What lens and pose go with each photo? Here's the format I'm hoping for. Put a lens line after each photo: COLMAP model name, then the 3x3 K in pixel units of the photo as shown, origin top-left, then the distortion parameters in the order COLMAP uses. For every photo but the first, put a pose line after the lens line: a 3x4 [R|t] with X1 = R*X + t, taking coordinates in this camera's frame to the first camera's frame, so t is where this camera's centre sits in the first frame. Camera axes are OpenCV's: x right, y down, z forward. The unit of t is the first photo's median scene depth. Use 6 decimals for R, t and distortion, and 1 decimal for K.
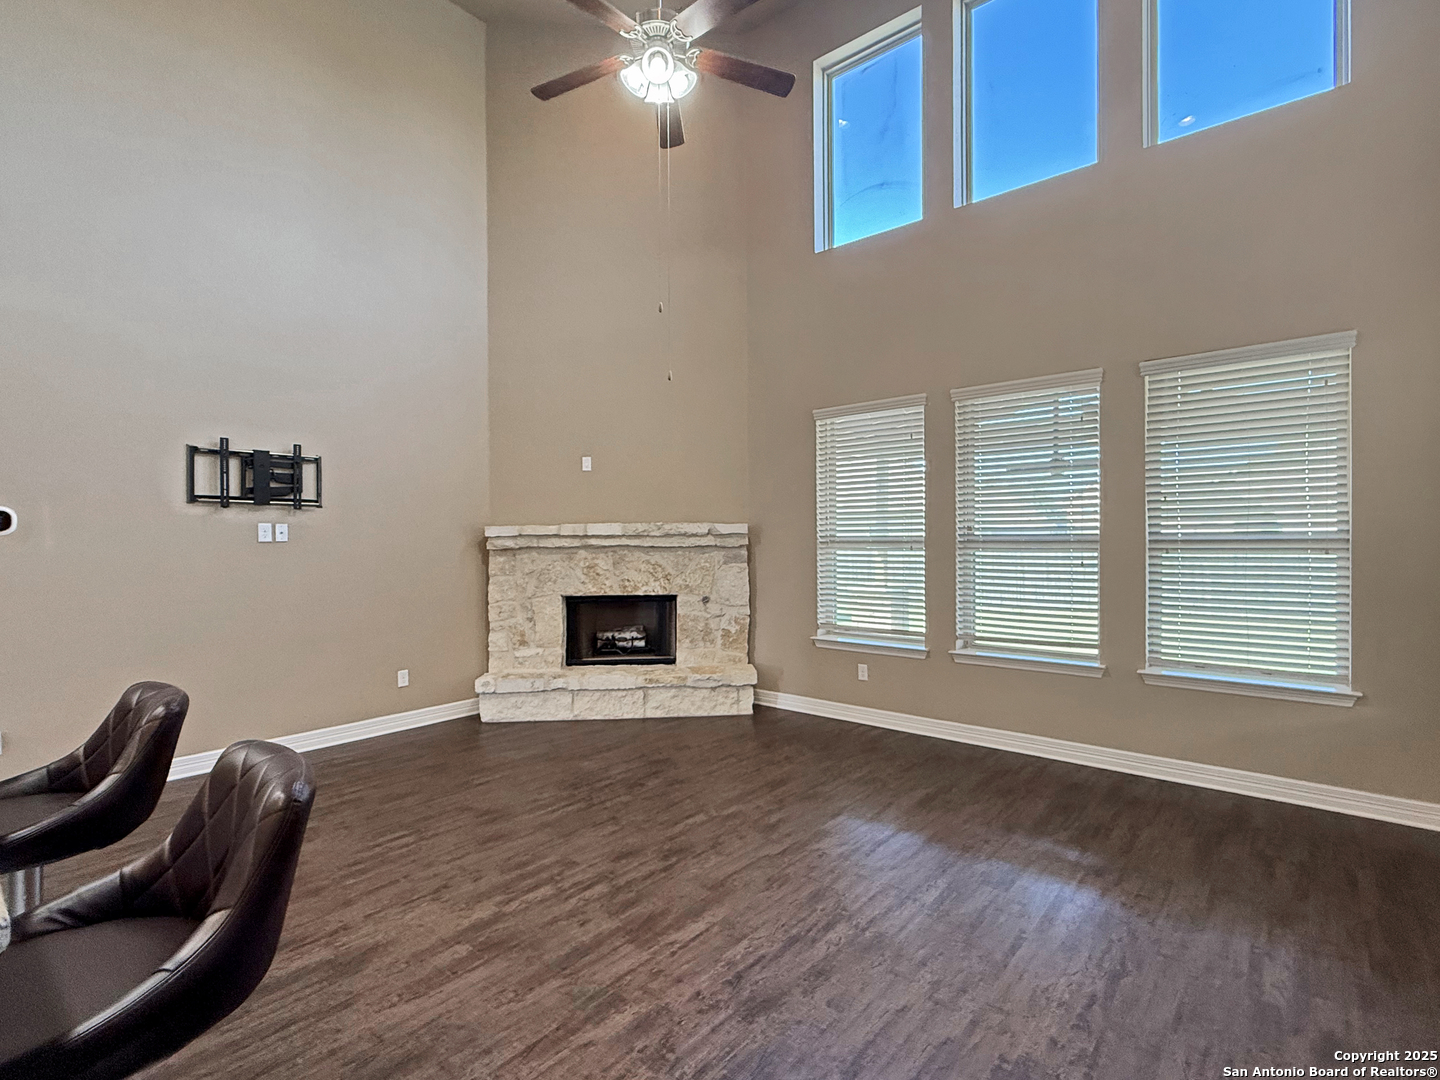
lens RADIAL K [[689.4, 0, 723.3], [0, 689.4, 543.2], [0, 0, 1]] dist [-0.000887, -0.000678]
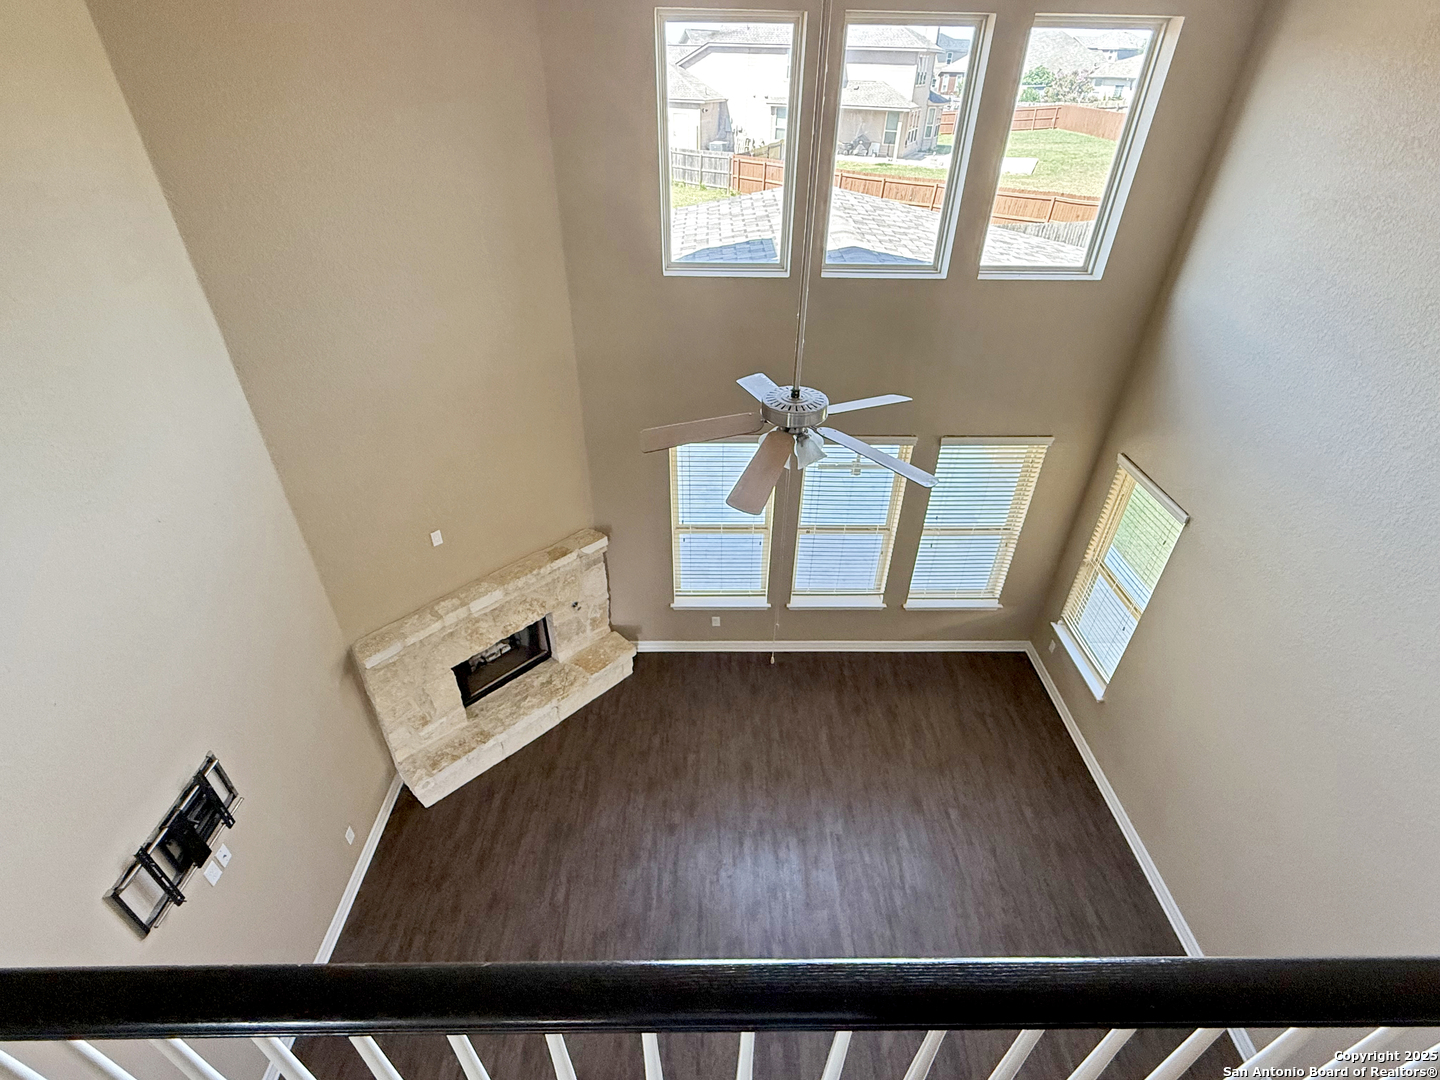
lens RADIAL K [[689.4, 0, 720.3], [0, 689.4, 539.4], [0, 0, 1]] dist [-0.000887, -0.000678]
pose [[0.756916, -0.358092, 0.546670, -0.434374], [-0.011326, 0.829197, 0.558841, -0.649671], [-0.653414, -0.429187, 0.623577, 0.241784]]
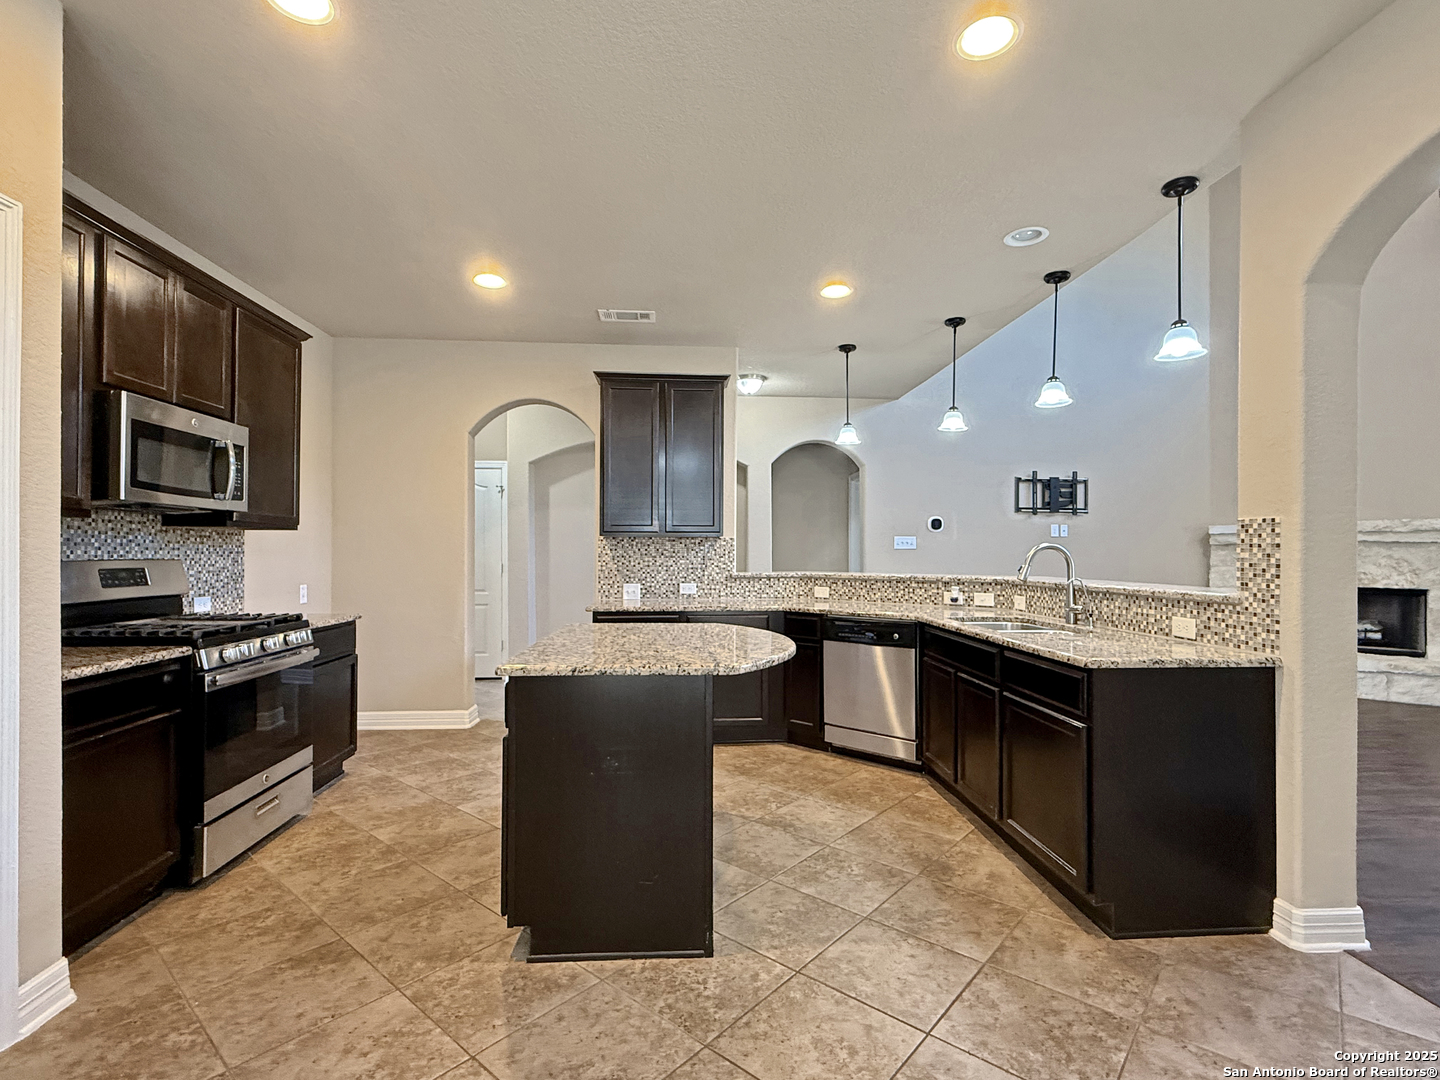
lens RADIAL K [[689.4, 0, 722.3], [0, 689.4, 547.9], [0, 0, 1]] dist [-0.000887, -0.000678]
pose [[0.690985, 0.004306, -0.722856, -0.056931], [-0.012502, 0.999904, -0.005995, 0.034793], [0.722761, 0.013180, 0.690972, -0.494947]]
